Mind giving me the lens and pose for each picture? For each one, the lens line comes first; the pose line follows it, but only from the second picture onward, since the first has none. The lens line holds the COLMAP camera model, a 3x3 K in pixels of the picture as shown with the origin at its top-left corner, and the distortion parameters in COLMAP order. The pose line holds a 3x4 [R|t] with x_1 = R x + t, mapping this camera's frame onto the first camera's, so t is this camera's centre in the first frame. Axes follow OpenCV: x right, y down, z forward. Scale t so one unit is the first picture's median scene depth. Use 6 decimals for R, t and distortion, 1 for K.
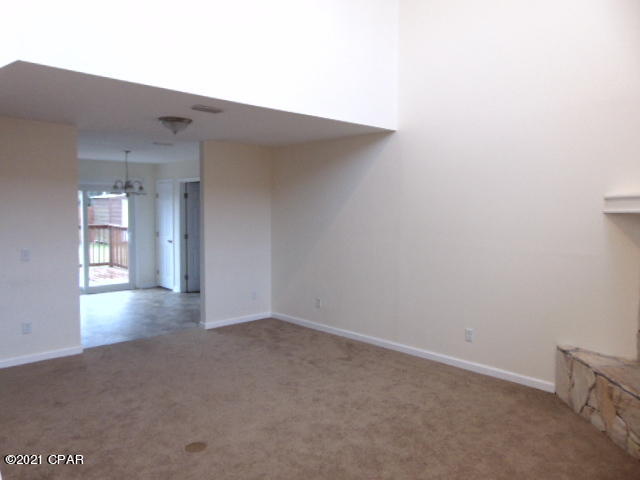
lens RADIAL K [[481.4, 0, 320.0], [0, 481.4, 240.0], [0, 0, 1]] dist [-0.010840, 0.042158]
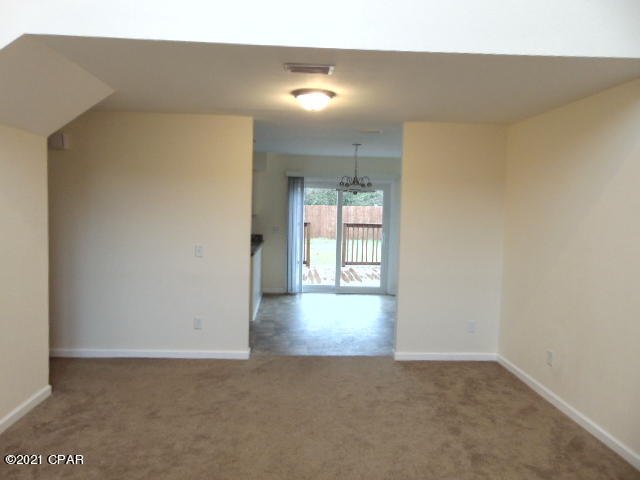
lens RADIAL K [[481.4, 0, 320.0], [0, 481.4, 240.0], [0, 0, 1]] dist [-0.010840, 0.042158]
pose [[0.758823, 0.062747, -0.648267, 0.158918], [-0.064362, 0.997701, 0.021231, -0.020218], [0.648109, 0.025614, 0.761117, 0.284328]]
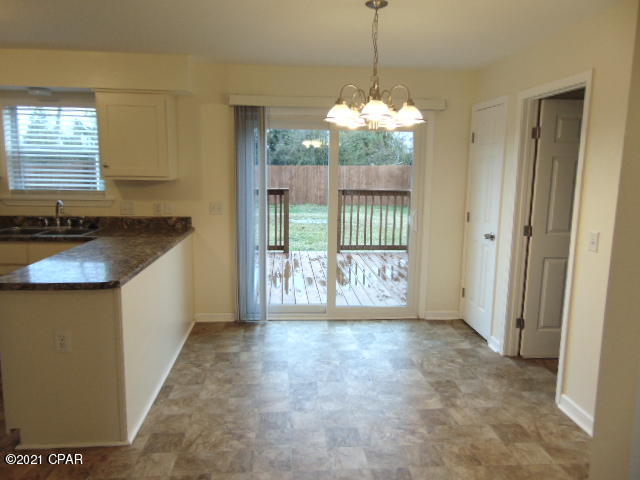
lens RADIAL K [[481.4, 0, 320.0], [0, 481.4, 240.0], [0, 0, 1]] dist [-0.010840, 0.042158]
pose [[0.773447, 0.096157, -0.626525, -0.202492], [-0.044059, 0.994191, 0.098195, -0.040456], [0.632328, -0.048345, 0.773191, 0.733635]]
